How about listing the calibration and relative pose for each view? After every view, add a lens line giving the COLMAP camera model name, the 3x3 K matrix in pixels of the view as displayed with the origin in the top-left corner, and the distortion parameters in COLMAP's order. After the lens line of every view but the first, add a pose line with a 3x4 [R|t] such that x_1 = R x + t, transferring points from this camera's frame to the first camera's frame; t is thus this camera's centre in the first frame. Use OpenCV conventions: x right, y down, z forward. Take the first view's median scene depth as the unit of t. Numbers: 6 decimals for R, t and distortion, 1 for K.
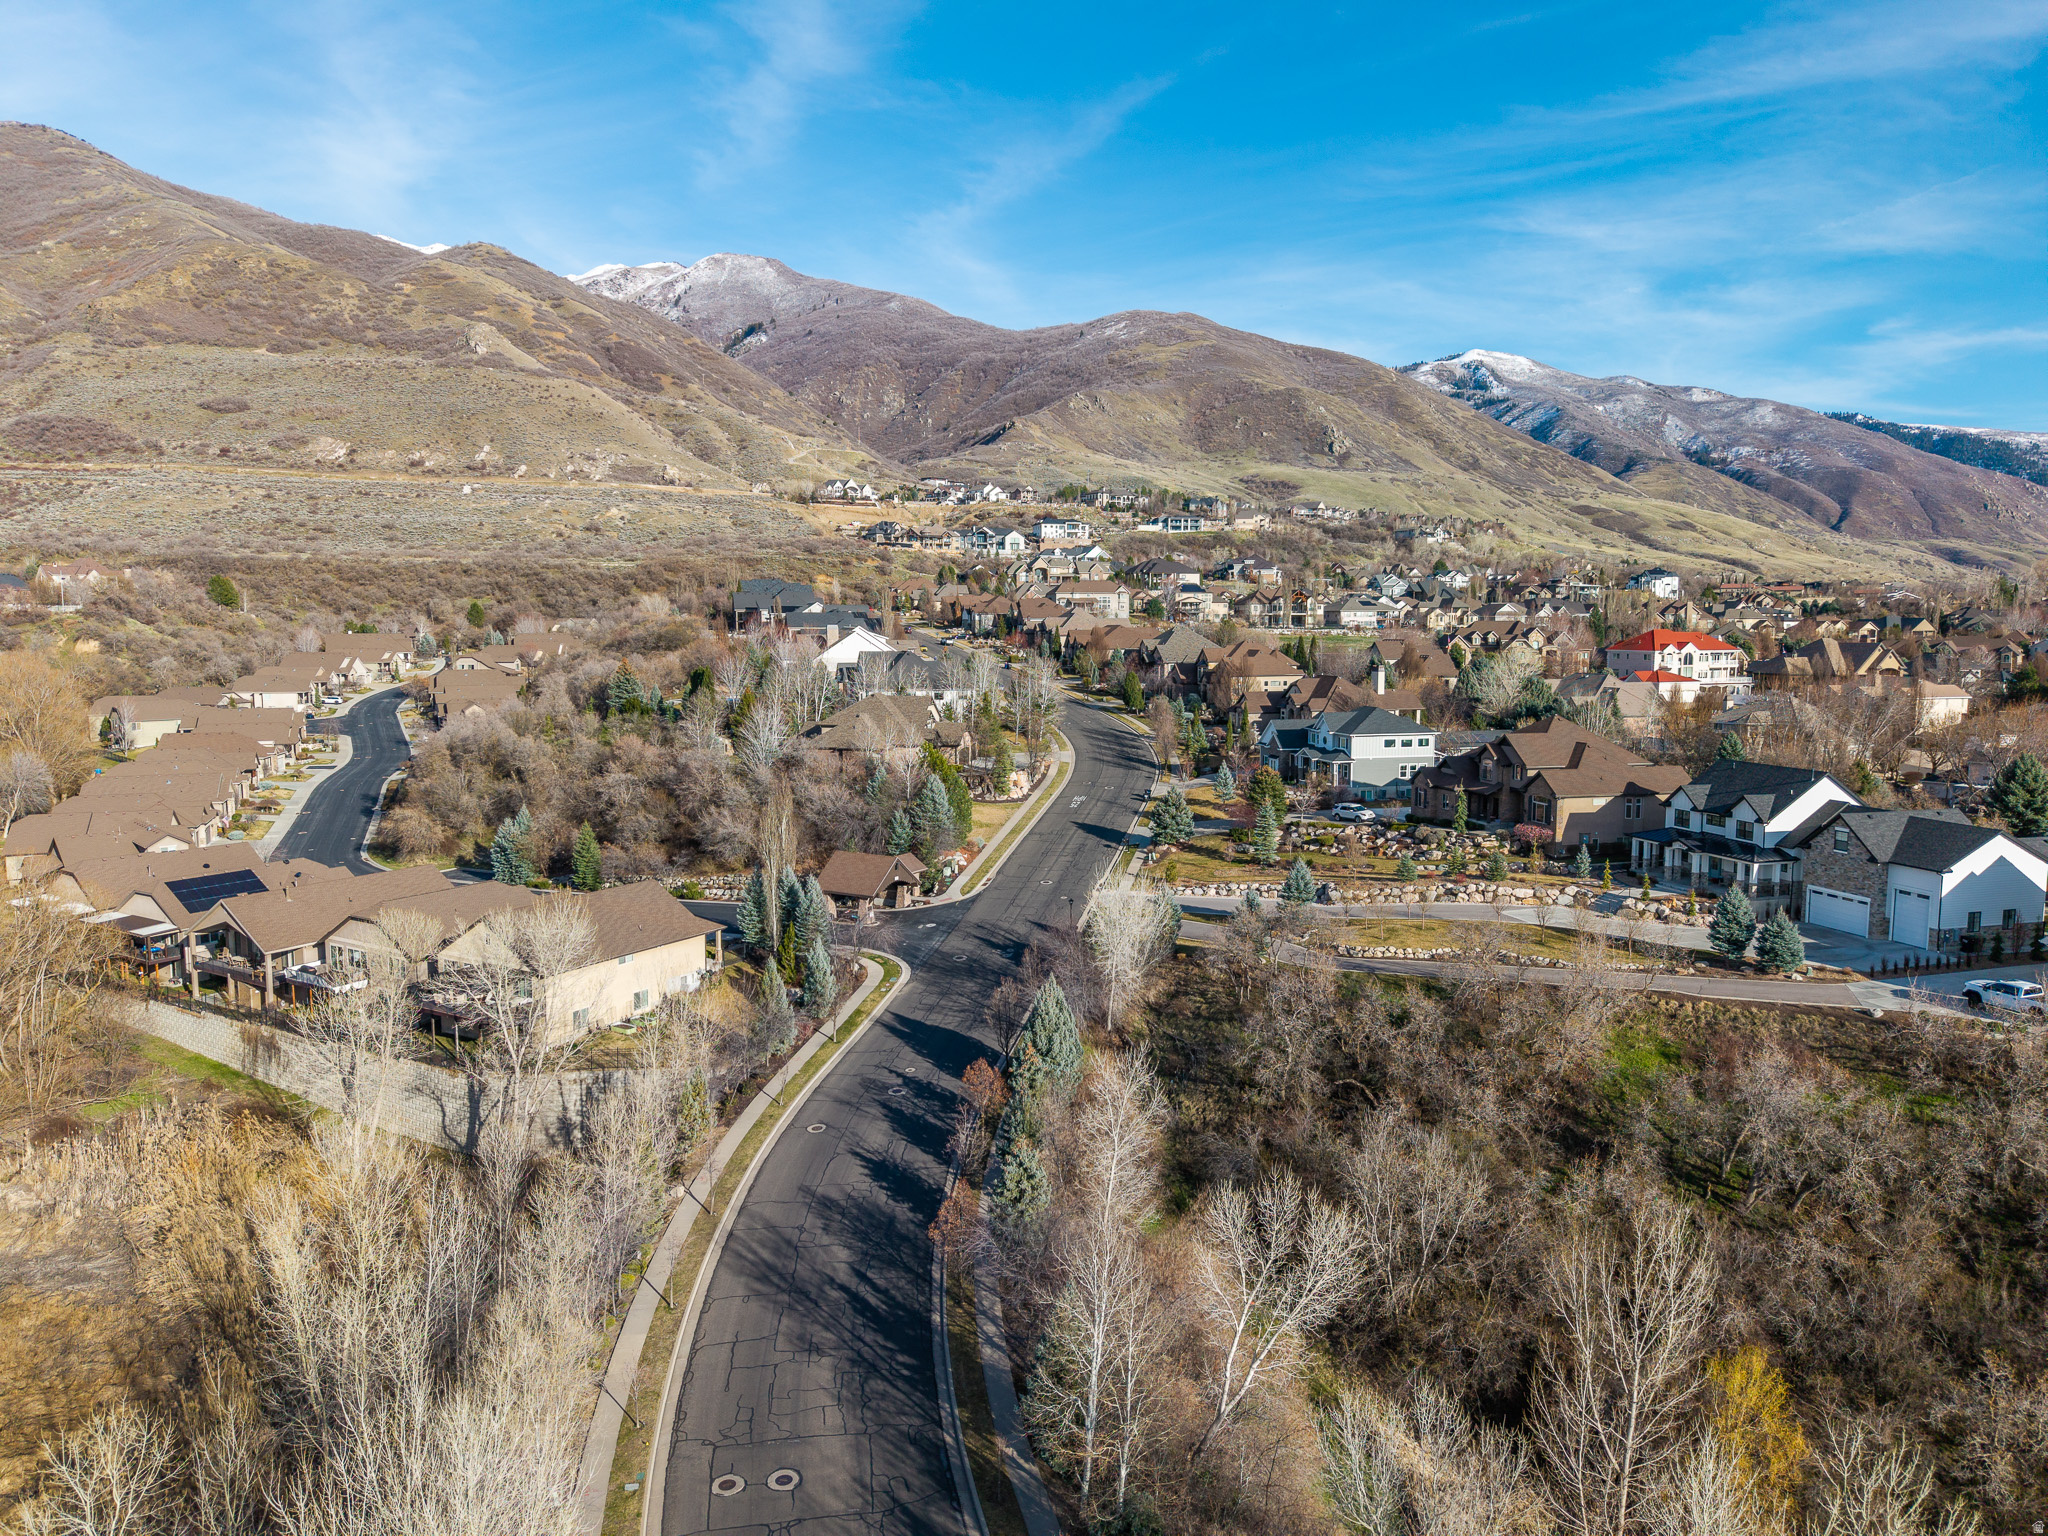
lens RADIAL K [[1382.0, 0, 1024.2], [0, 1382.0, 750.3], [0, 0, 1]] dist [0.026129, -0.032235]
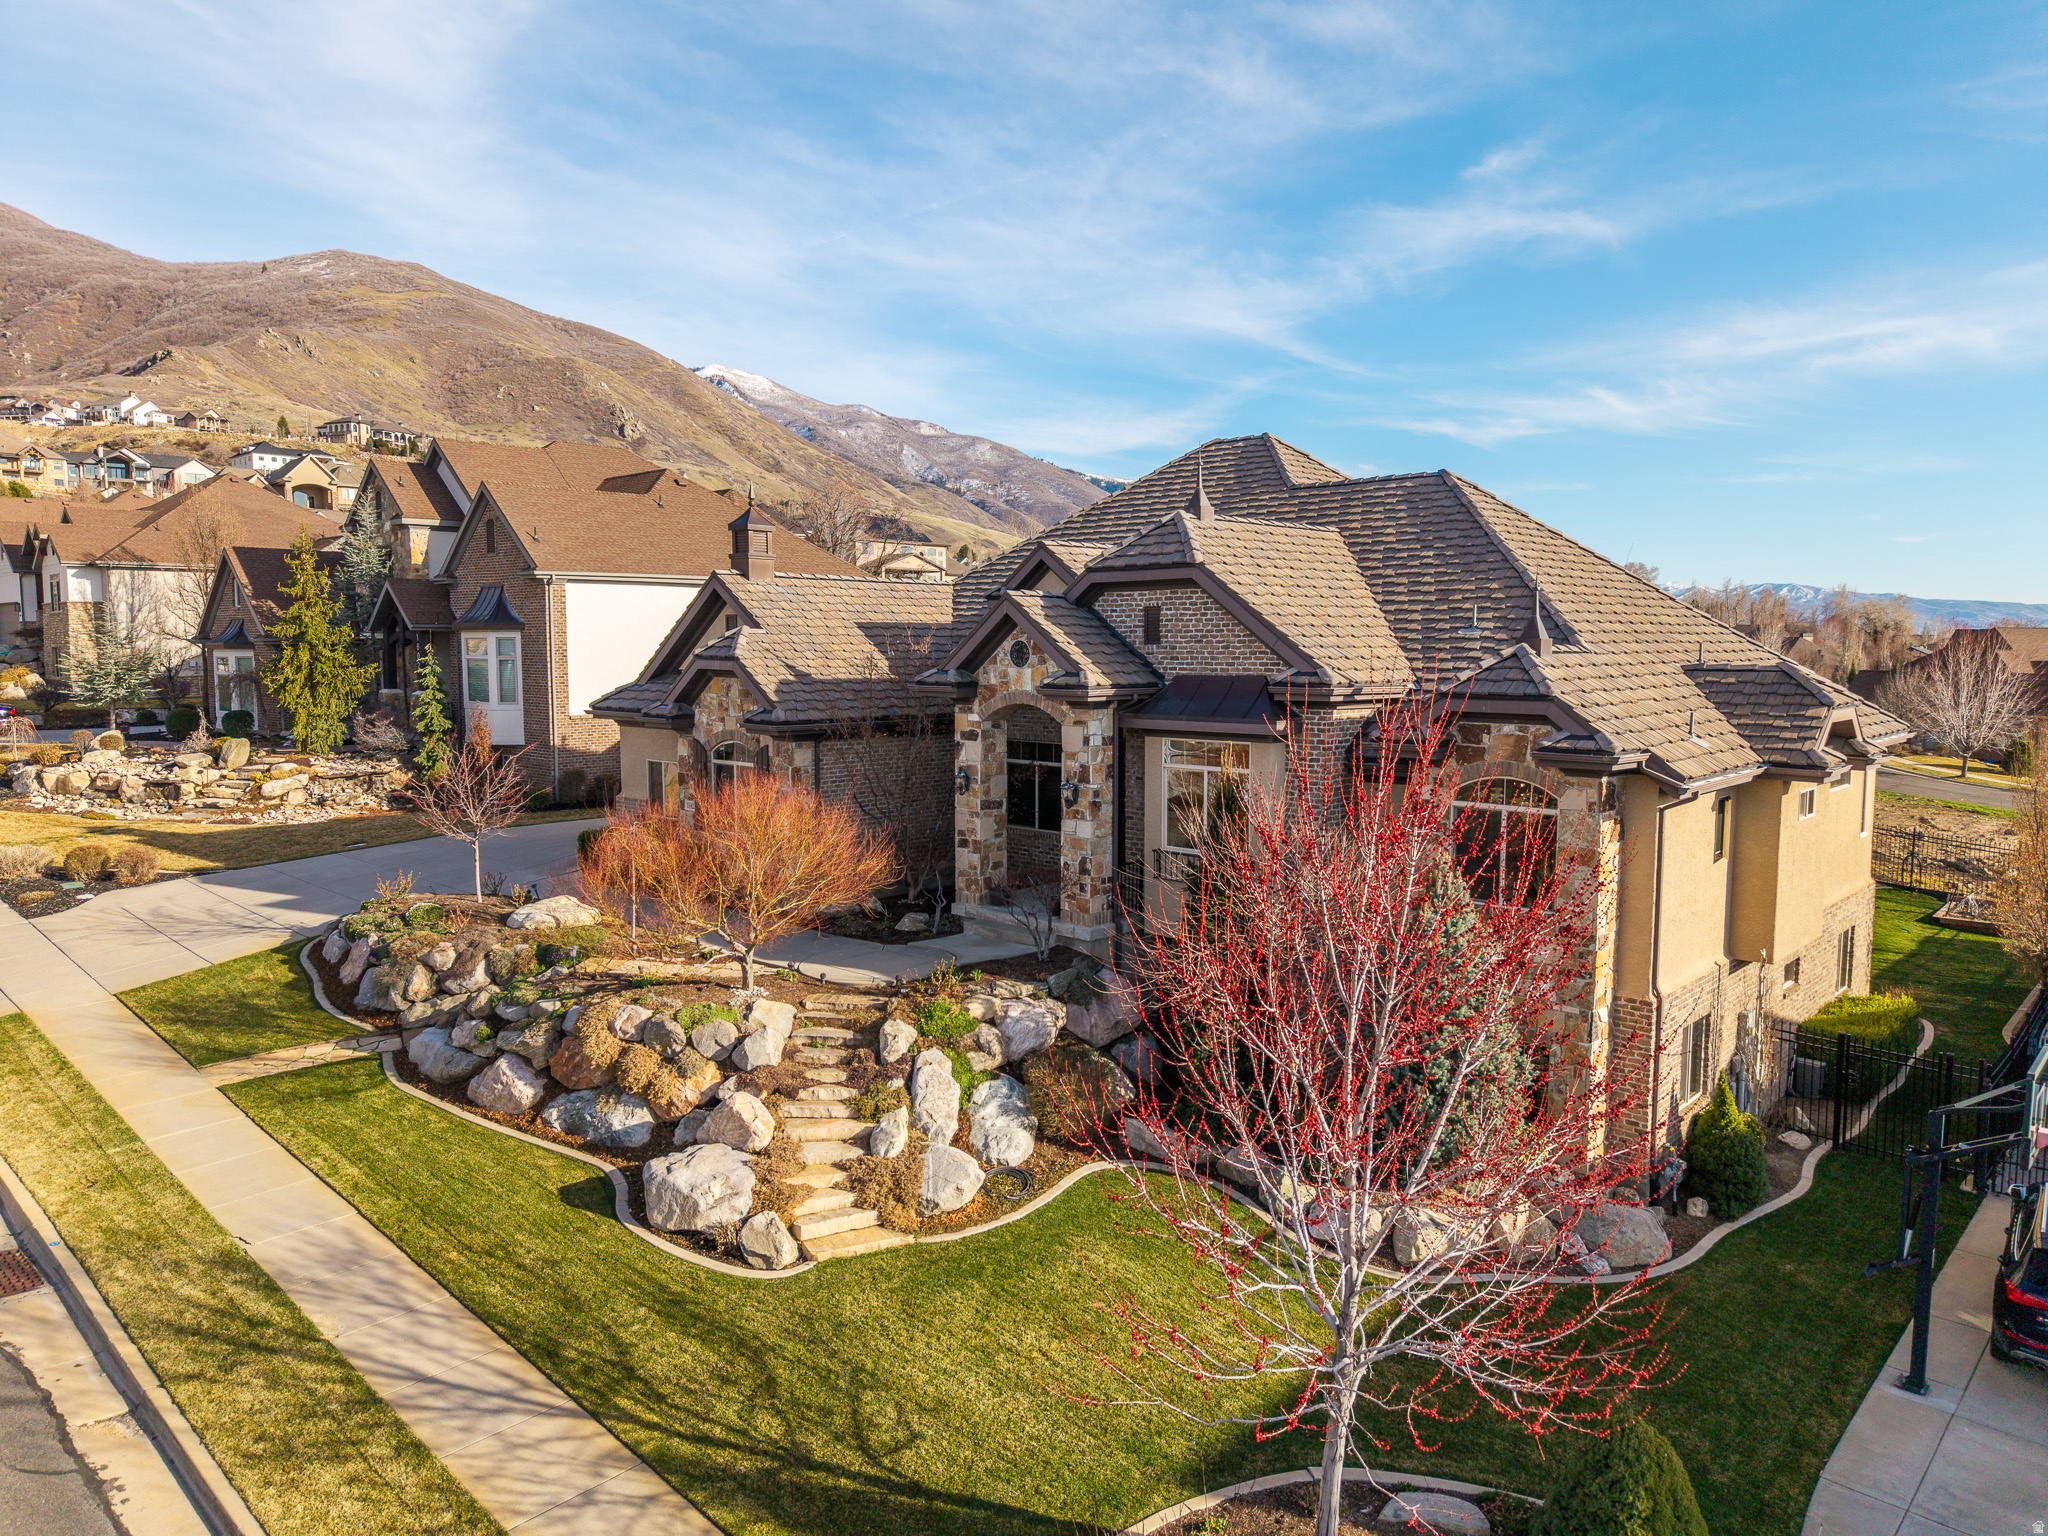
lens RADIAL K [[1360.5, 0, 1024.6], [0, 1360.5, 751.2], [0, 0, 1]] dist [-0.000454, -0.004226]
pose [[0.851693, -0.039472, 0.522552, -0.004367], [0.045989, 0.998942, 0.000499, -0.012877], [-0.522018, 0.023607, 0.852607, 0.142973]]
